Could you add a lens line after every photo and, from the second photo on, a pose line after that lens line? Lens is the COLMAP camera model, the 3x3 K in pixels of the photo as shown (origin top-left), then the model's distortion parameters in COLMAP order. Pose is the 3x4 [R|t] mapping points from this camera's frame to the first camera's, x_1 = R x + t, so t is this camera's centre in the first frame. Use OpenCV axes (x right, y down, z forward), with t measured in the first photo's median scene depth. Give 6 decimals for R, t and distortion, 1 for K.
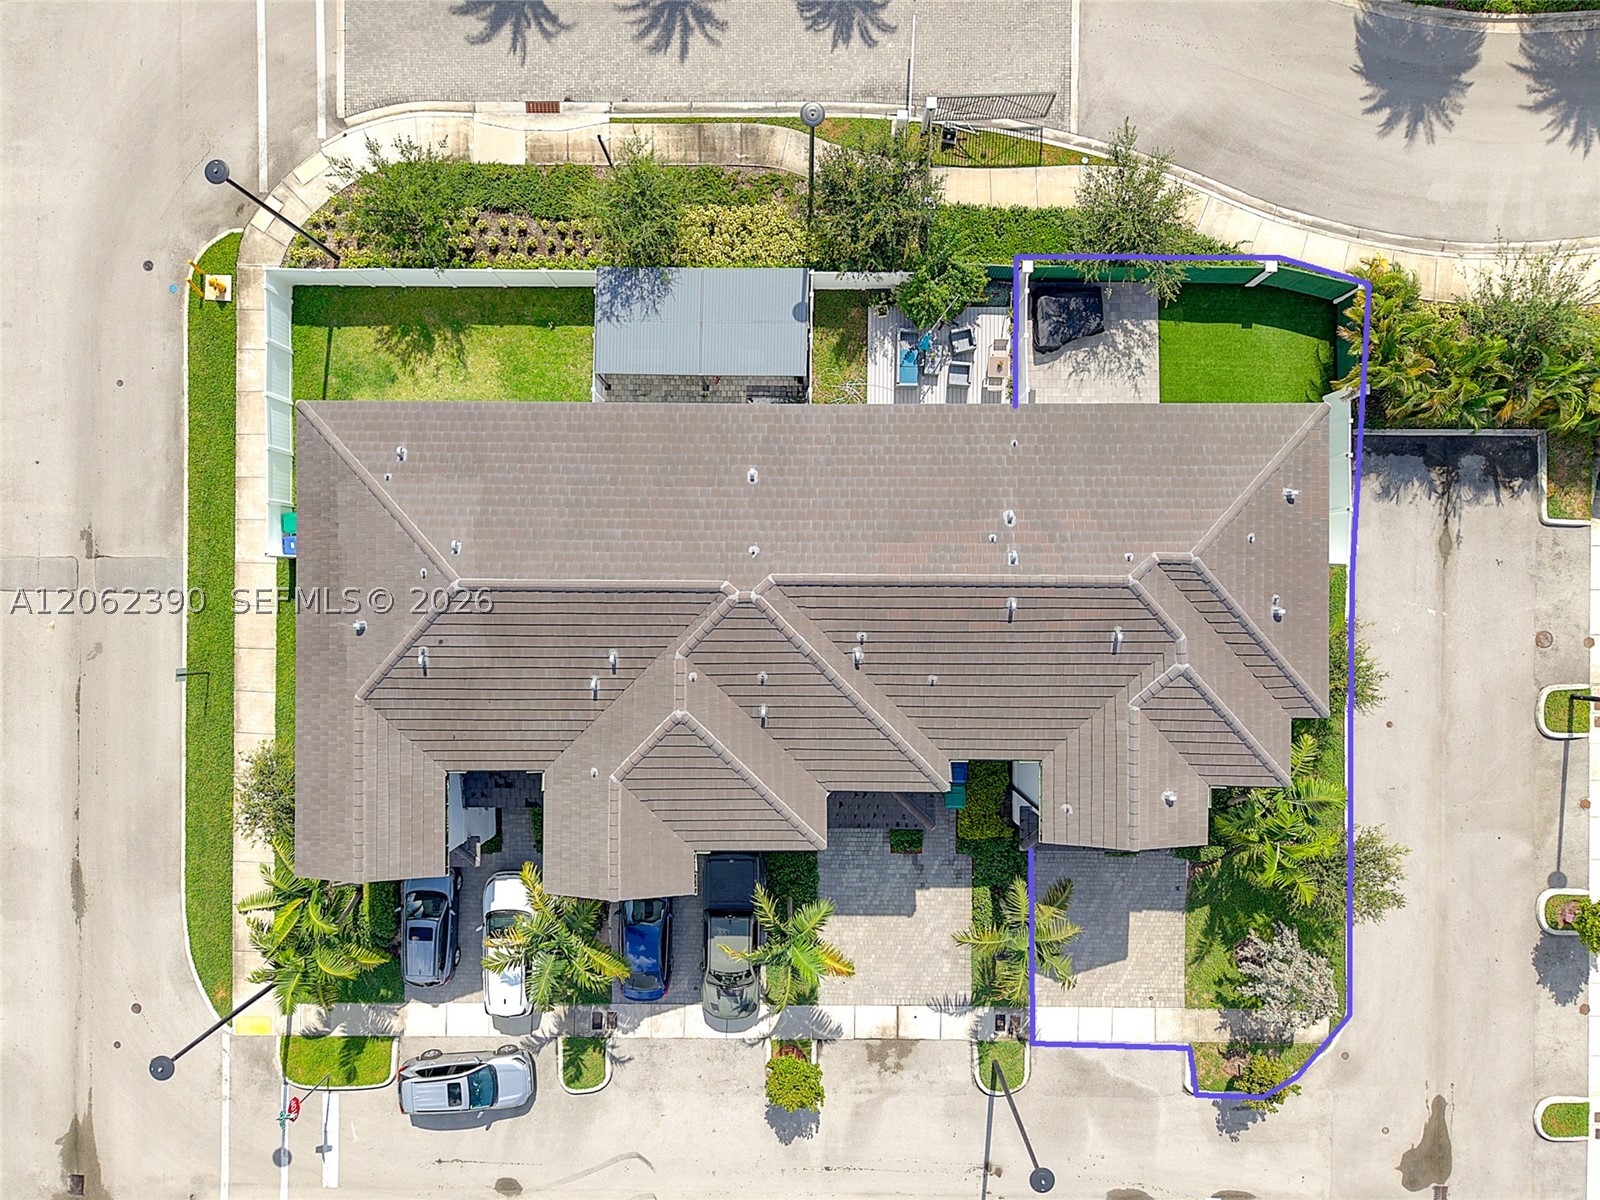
lens RADIAL K [[1069.2, 0, 800.0], [0, 1069.2, 600.0], [0, 0, 1]] dist [0.010296, -0.010796]
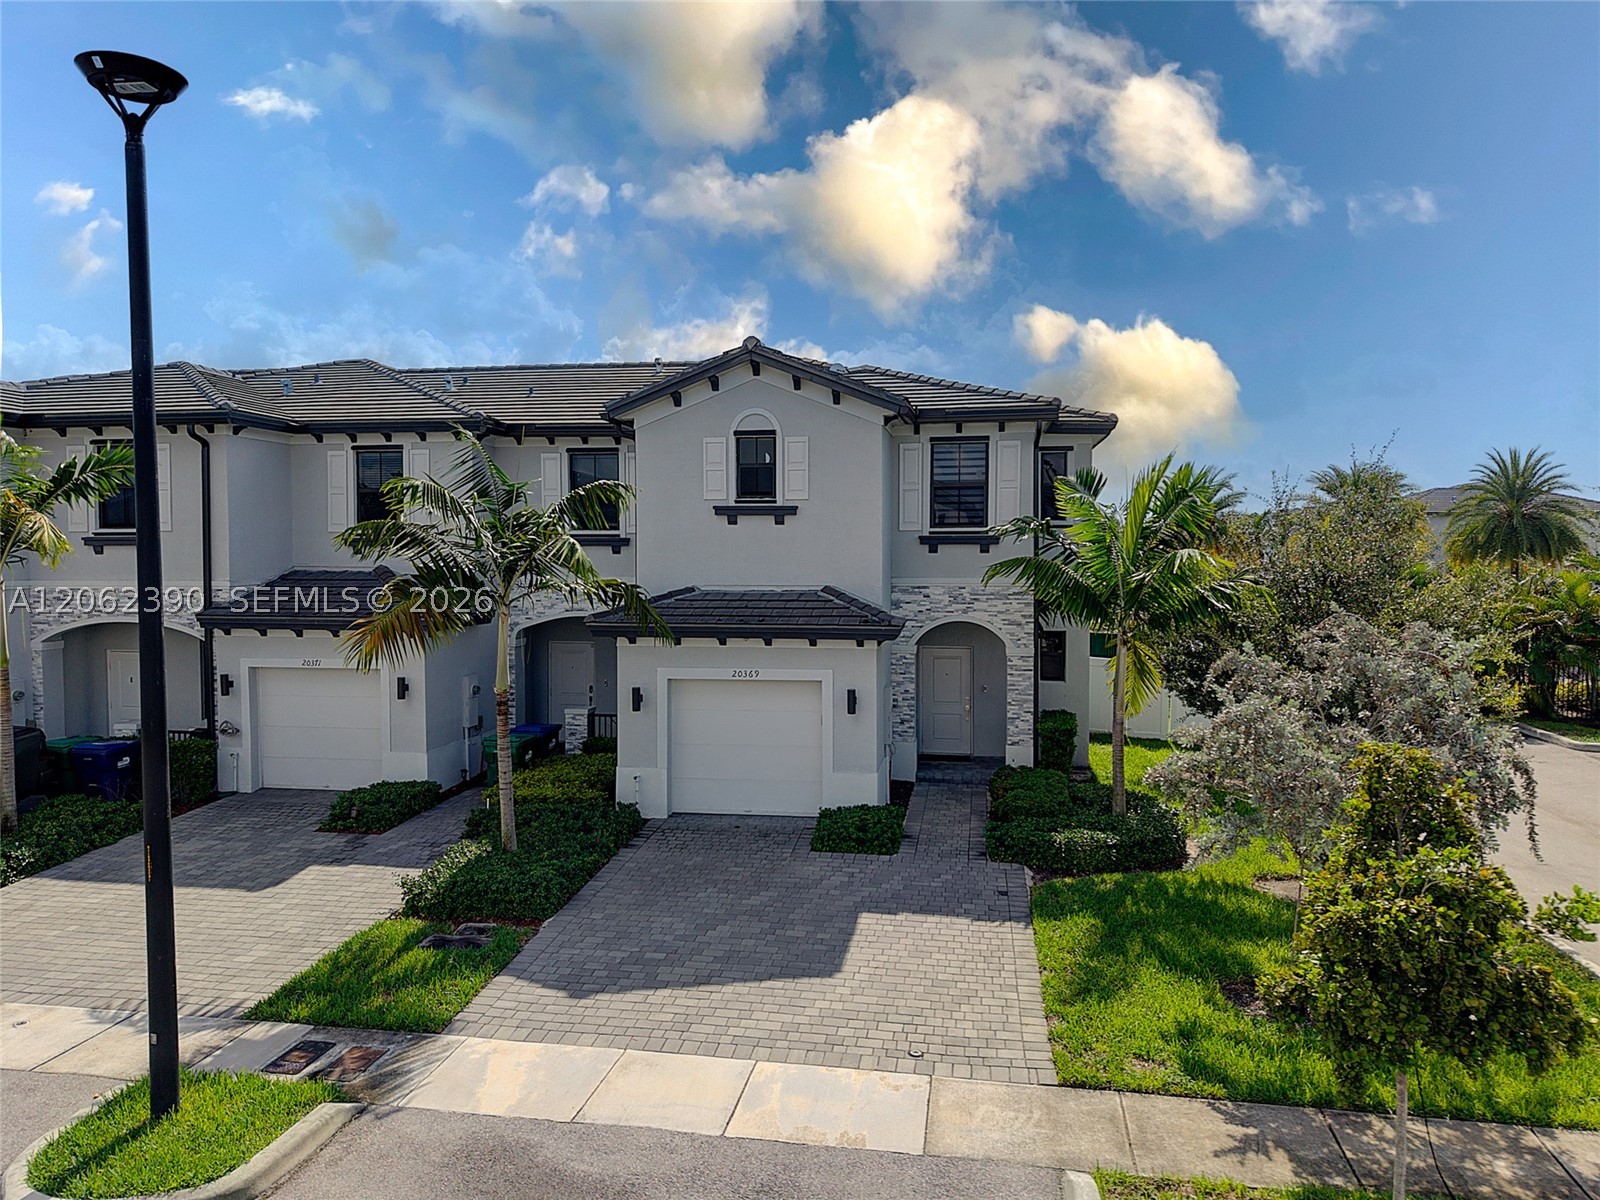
lens RADIAL K [[1069.2, 0, 800.0], [0, 1069.2, 600.0], [0, 0, 1]] dist [0.010296, -0.010796]
pose [[0.987284, 0.012887, -0.158445, 0.339151], [-0.158853, 0.042096, -0.986404, 0.616443], [-0.006042, 0.999030, 0.043608, 0.883105]]
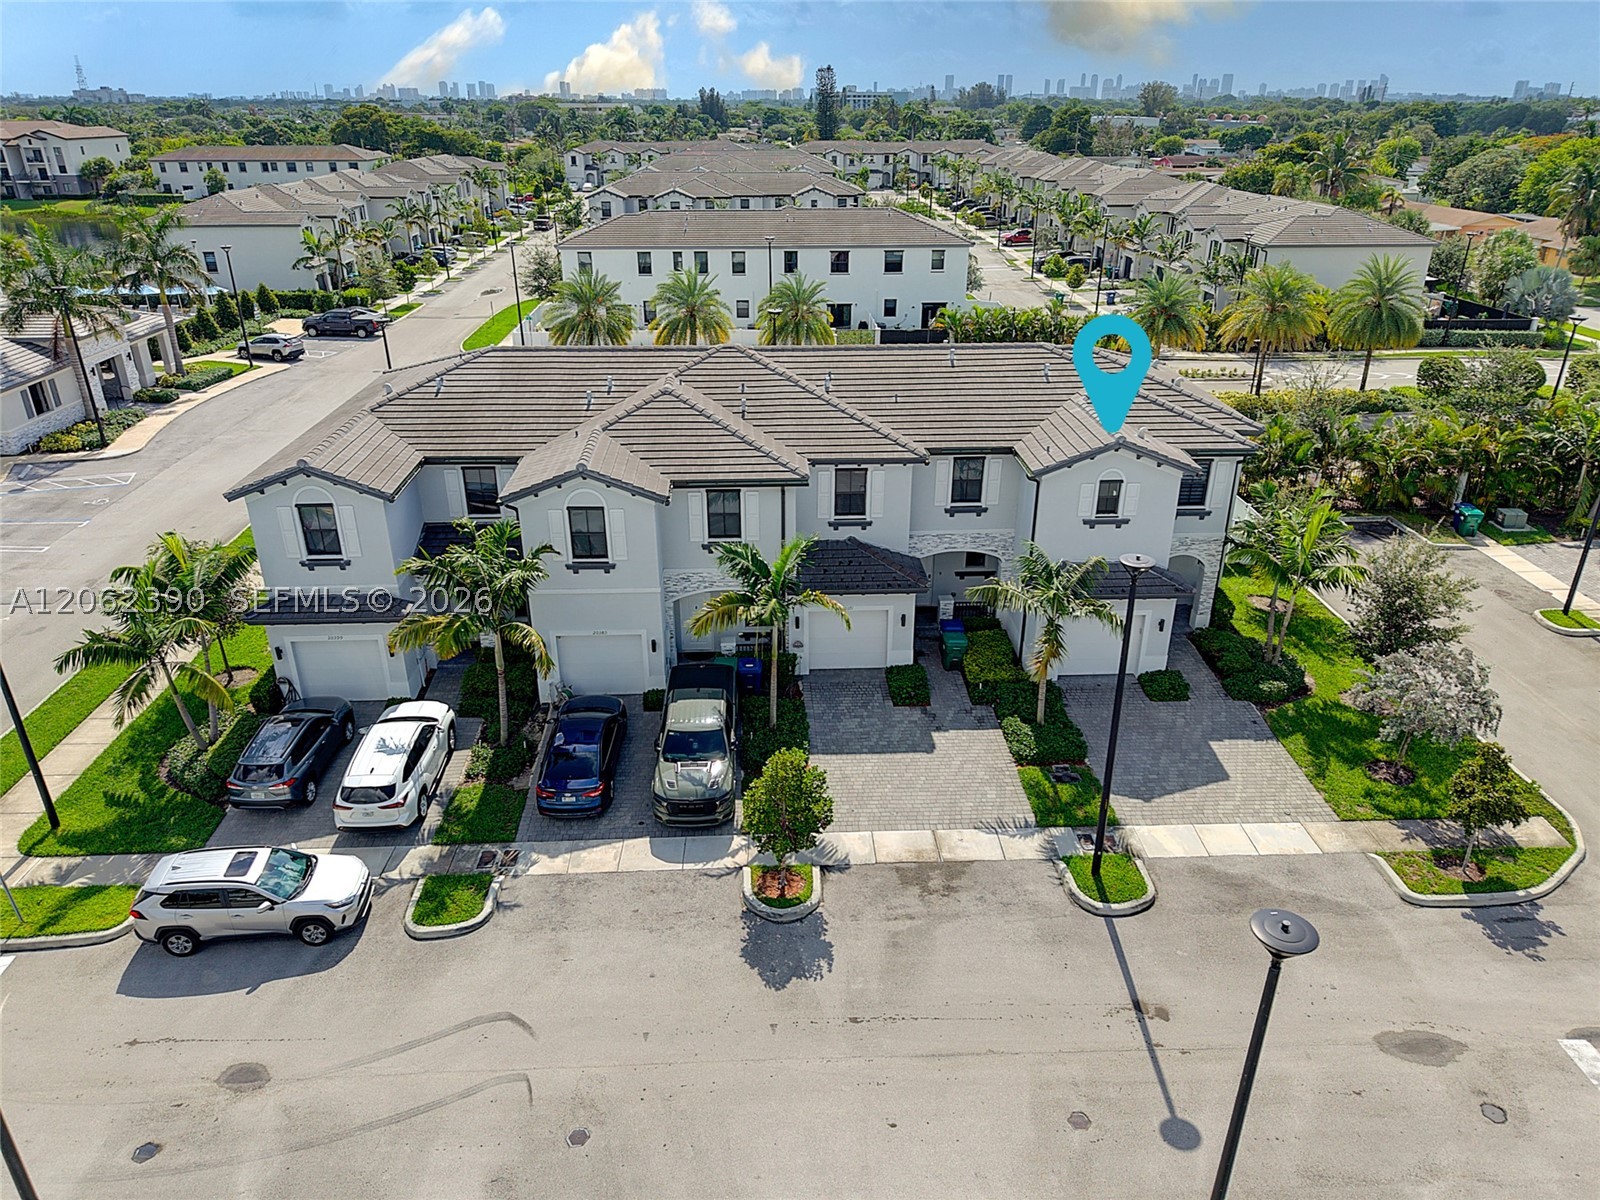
lens RADIAL K [[1069.2, 0, 800.0], [0, 1069.2, 600.0], [0, 0, 1]] dist [0.010296, -0.010796]
pose [[0.998781, -0.016761, 0.046427, -0.024196], [0.049157, 0.422962, -0.904813, 0.936726], [-0.004472, 0.905992, 0.423270, 0.573153]]
